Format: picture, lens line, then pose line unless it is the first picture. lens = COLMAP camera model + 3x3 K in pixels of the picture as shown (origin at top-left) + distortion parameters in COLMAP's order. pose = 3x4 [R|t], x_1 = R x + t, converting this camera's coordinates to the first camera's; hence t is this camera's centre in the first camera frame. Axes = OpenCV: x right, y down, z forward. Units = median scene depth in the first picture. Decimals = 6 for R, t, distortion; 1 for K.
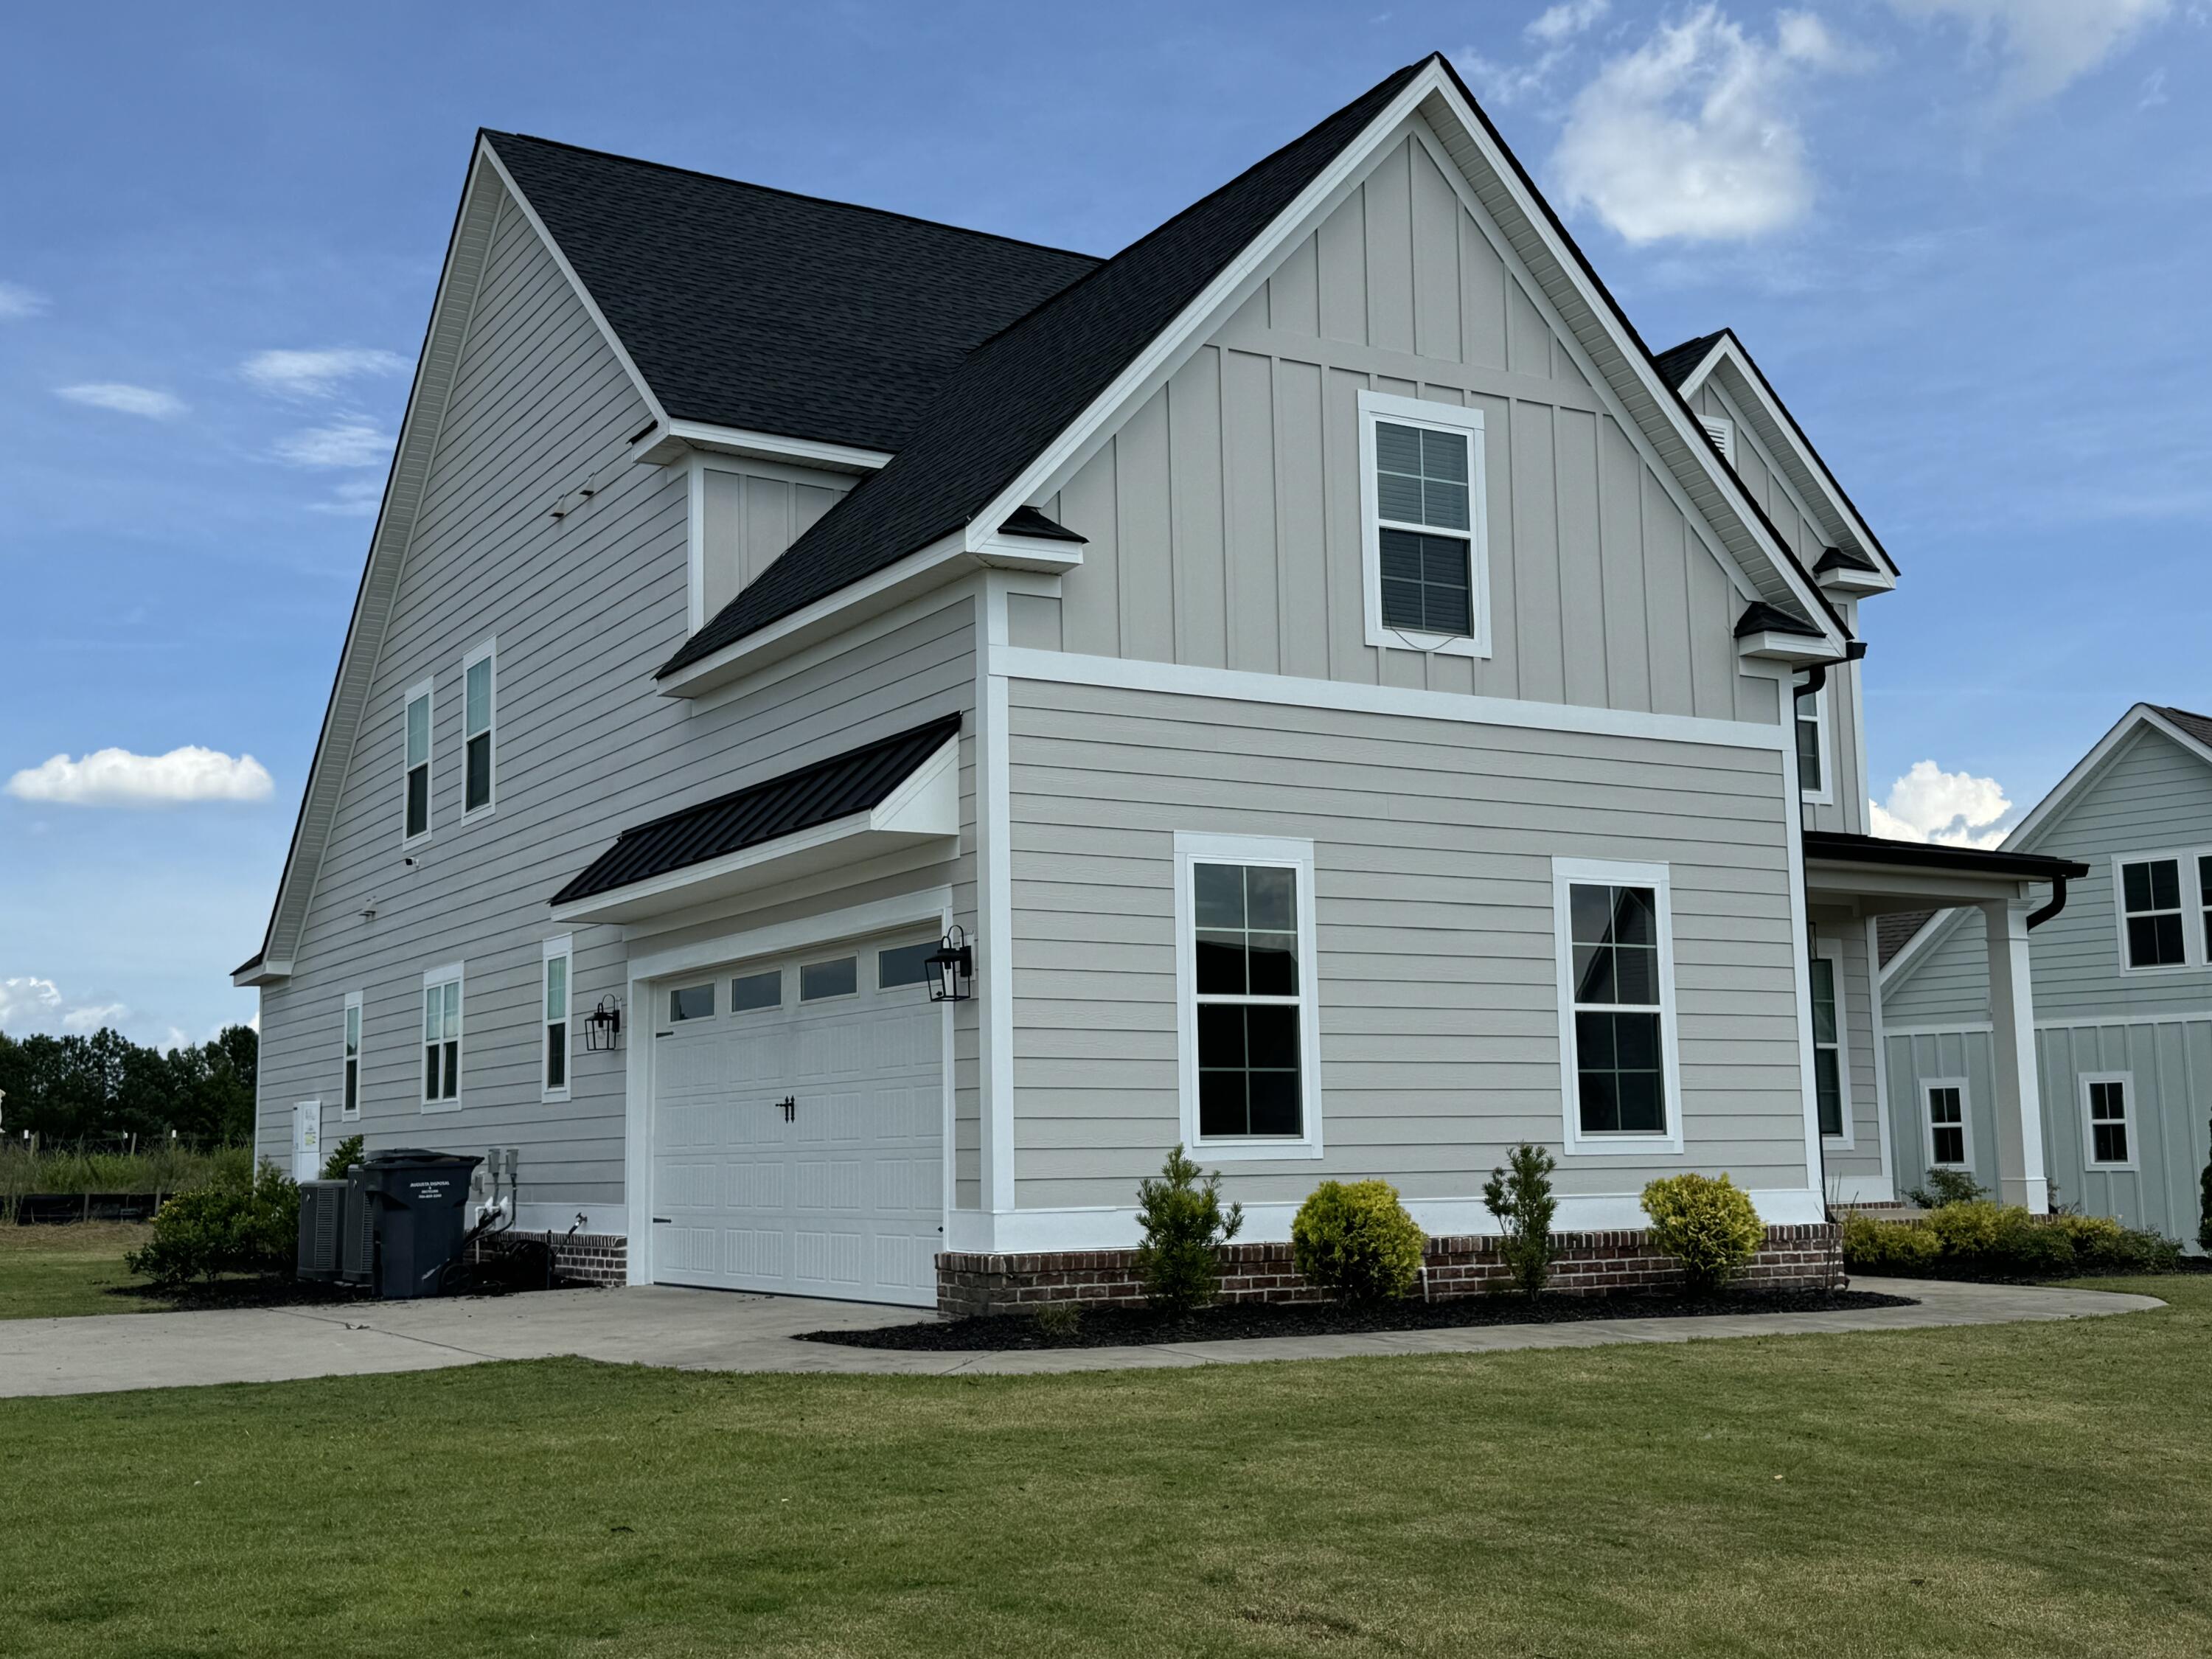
lens RADIAL K [[2410.8, 0, 1103.3], [0, 2410.8, 839.1], [0, 0, 1]] dist [0.123991, 0.000000]
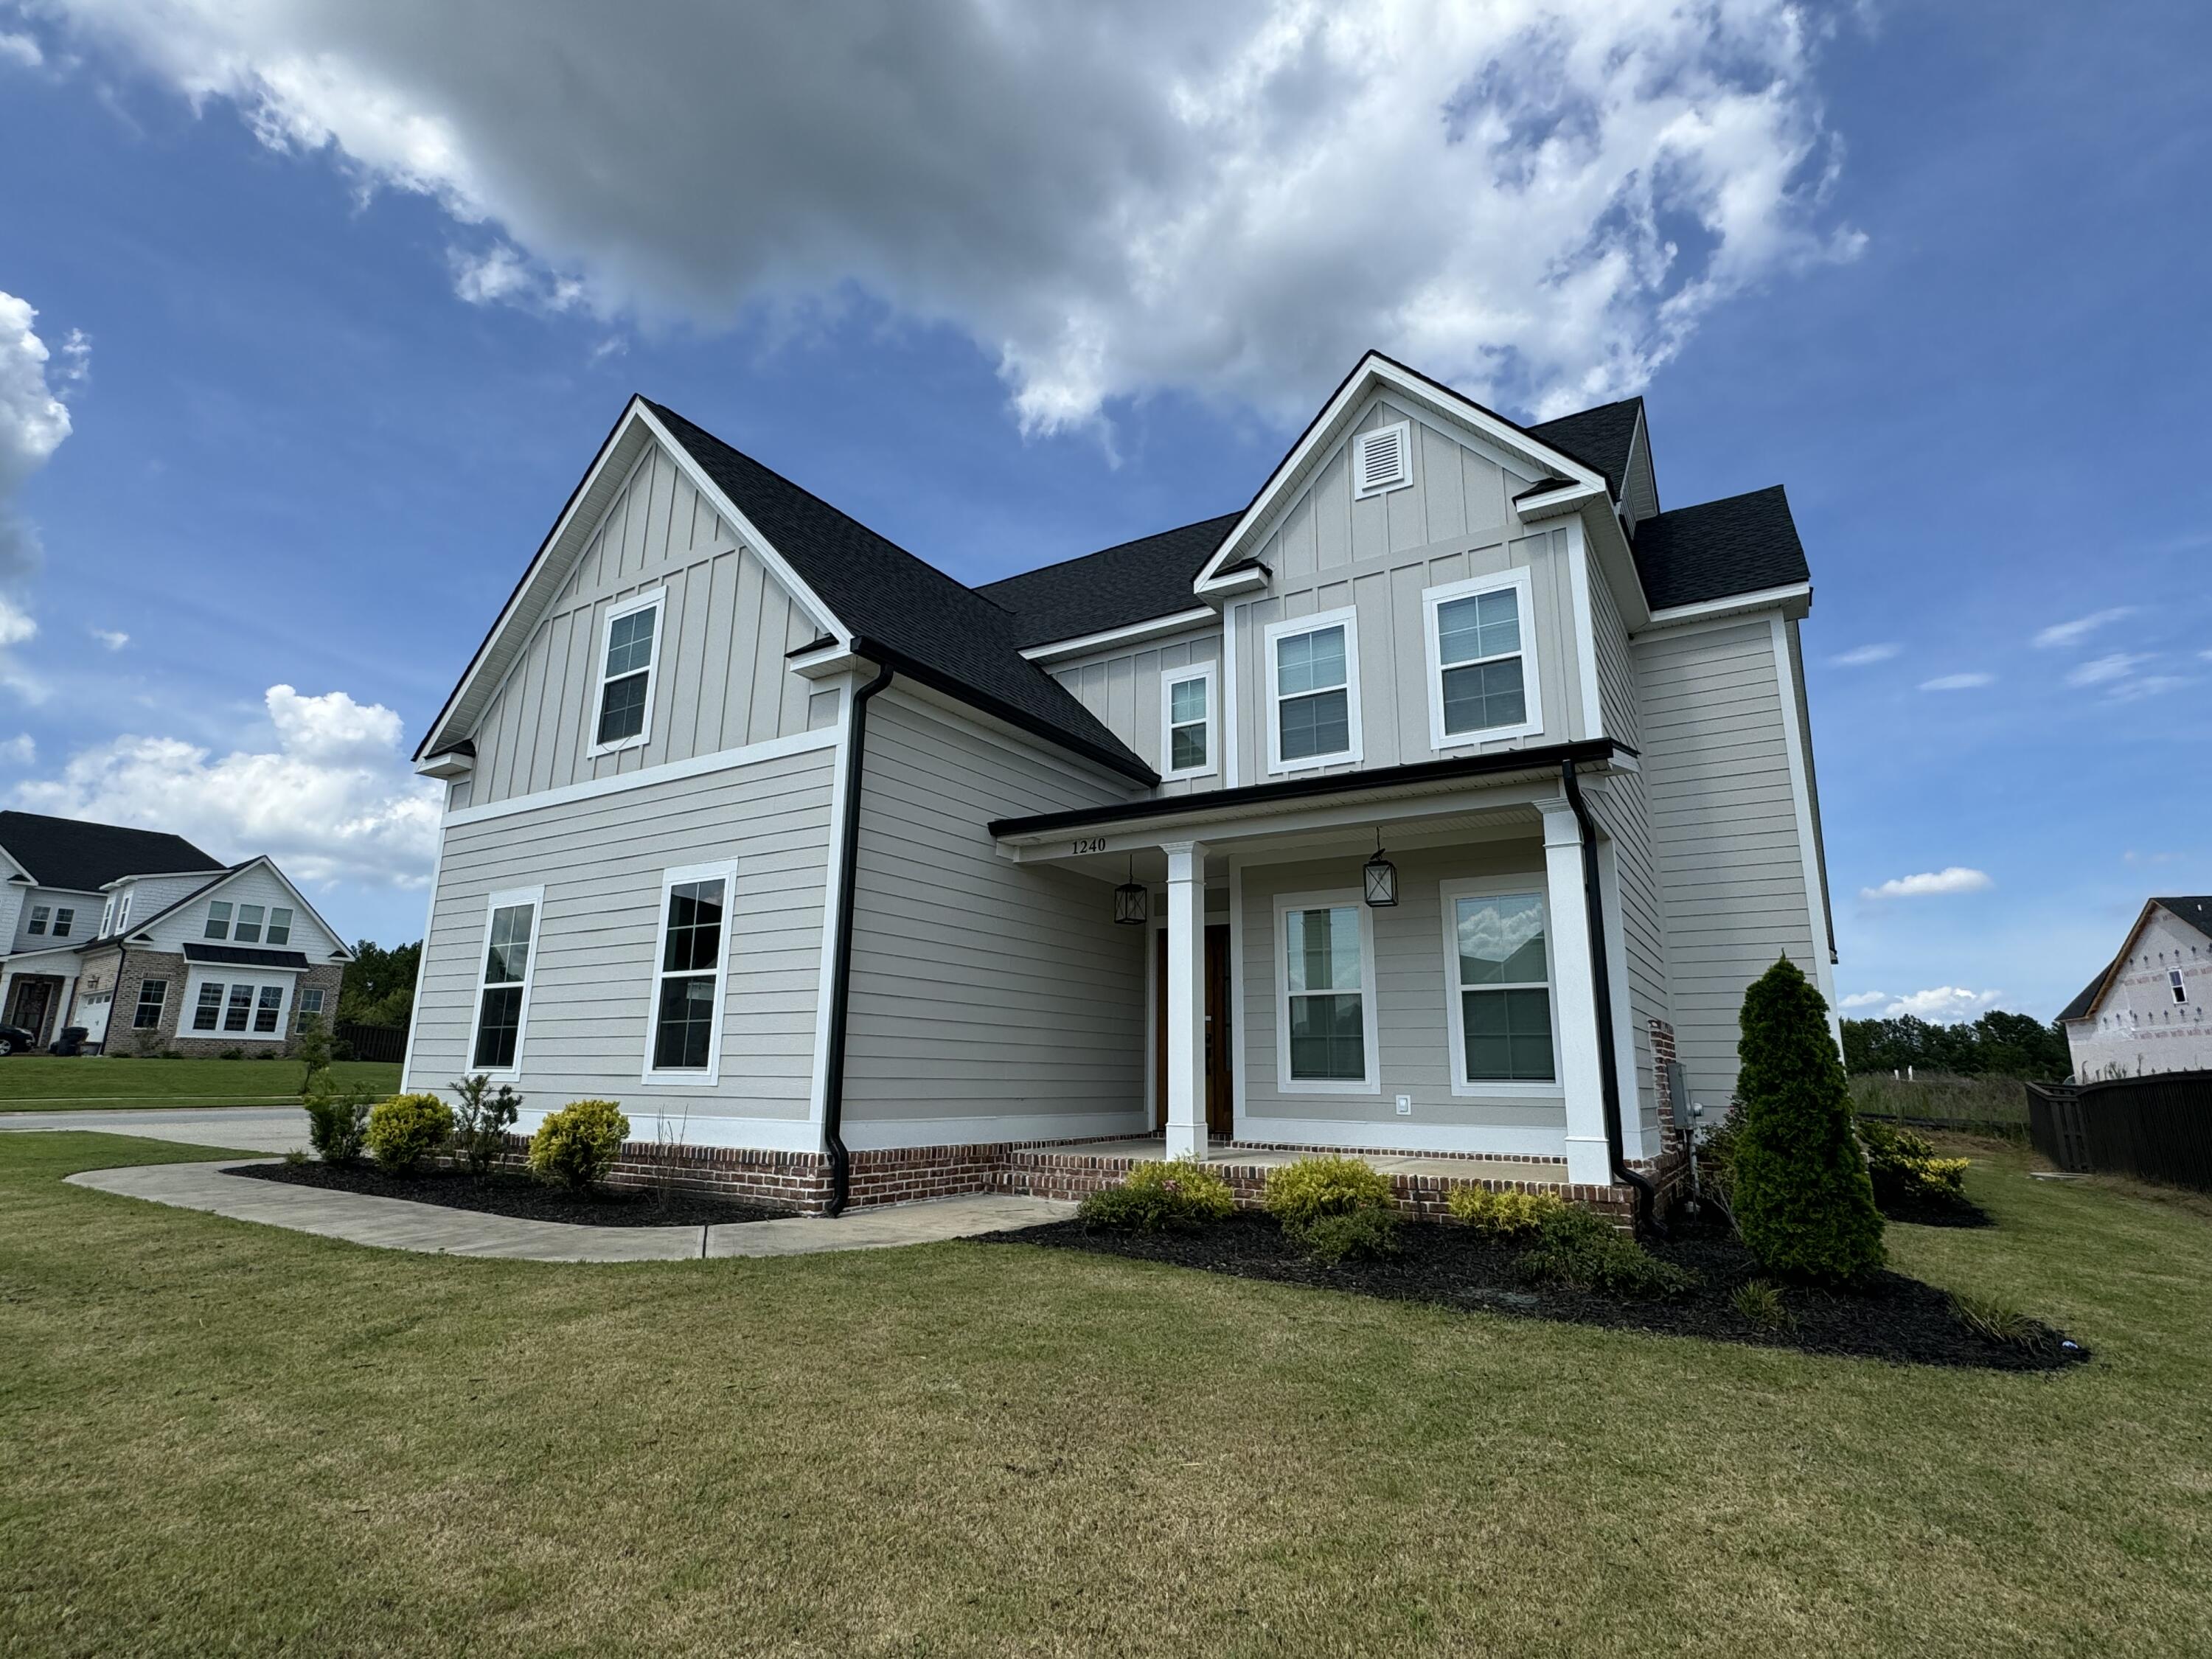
lens RADIAL K [[1090.0, 0, 1102.4], [0, 1090.0, 827.0], [0, 0, 1]] dist [-0.003687, 0.000310]
pose [[0.447167, -0.182889, -0.875553, 0.862067], [0.094230, 0.983058, -0.157220, 0.107487], [0.889473, -0.012200, 0.456825, 0.943724]]
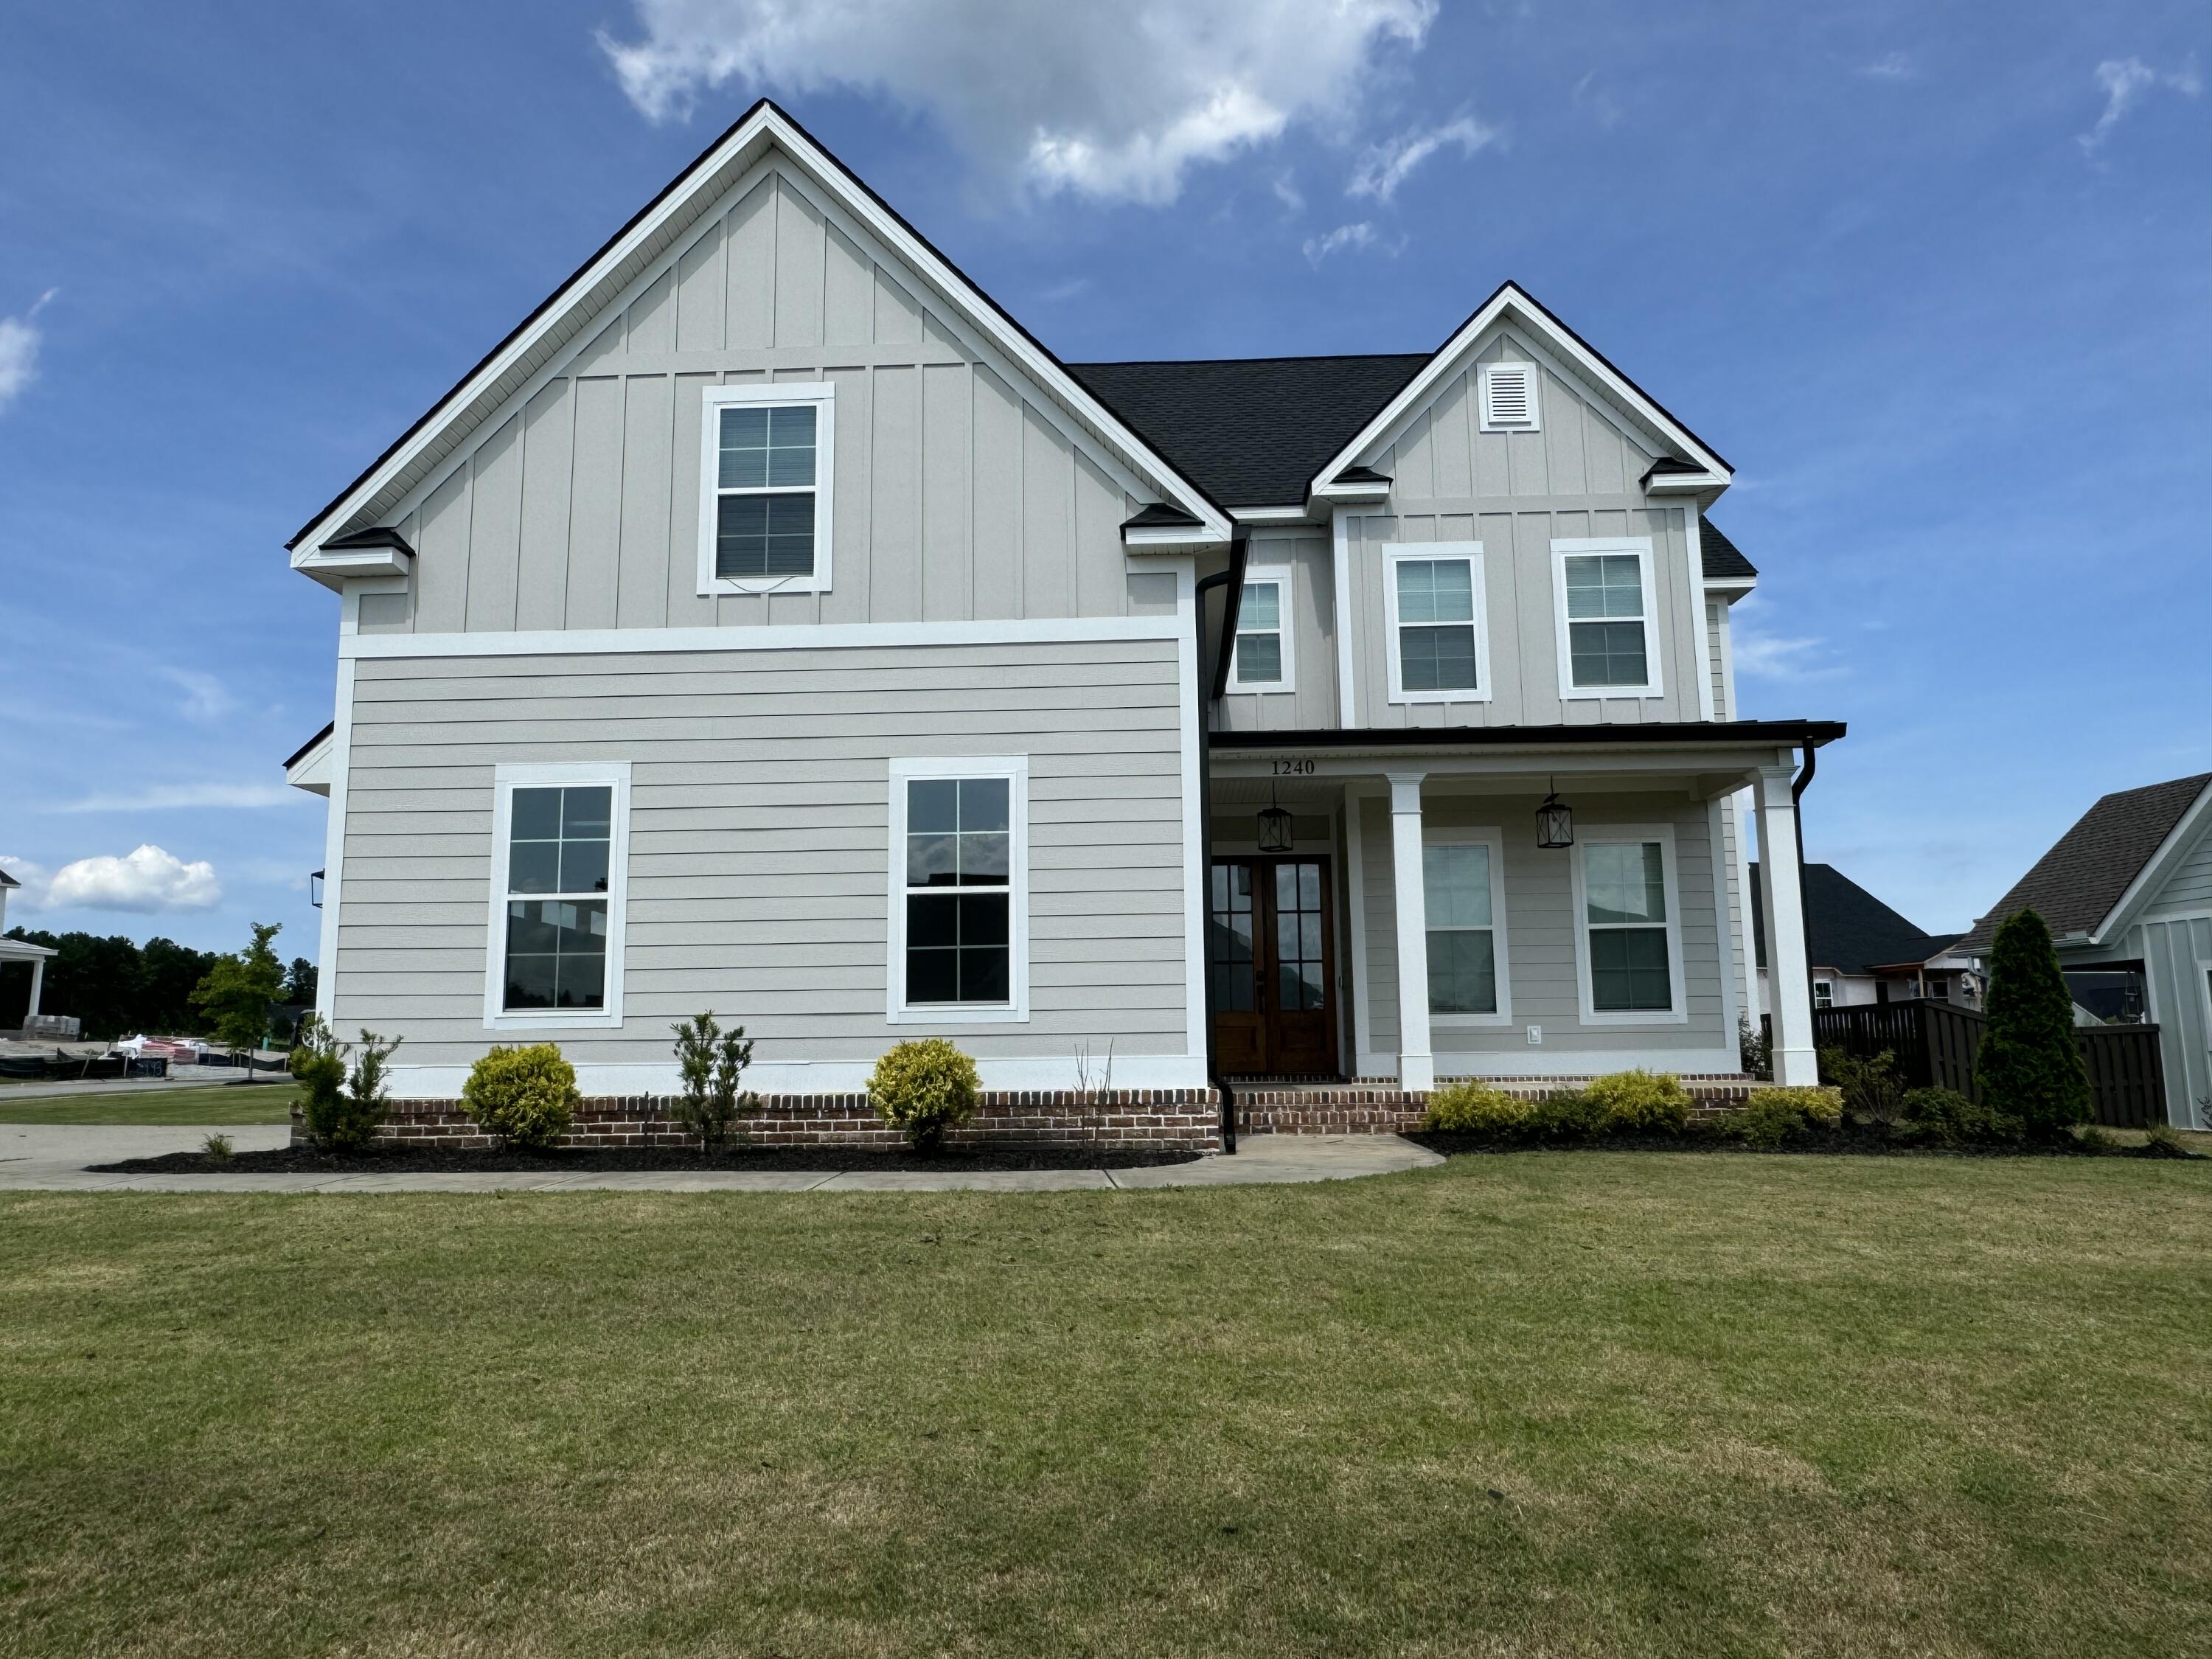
lens RADIAL K [[1482.0, 0, 1102.4], [0, 1482.0, 826.9], [0, 0, 1]] dist [-0.003422, -0.000630]
pose [[0.836357, -0.077807, -0.542636, 0.640875], [0.068476, 0.996951, -0.037408, 0.071878], [0.543892, -0.005871, 0.839135, 0.481953]]
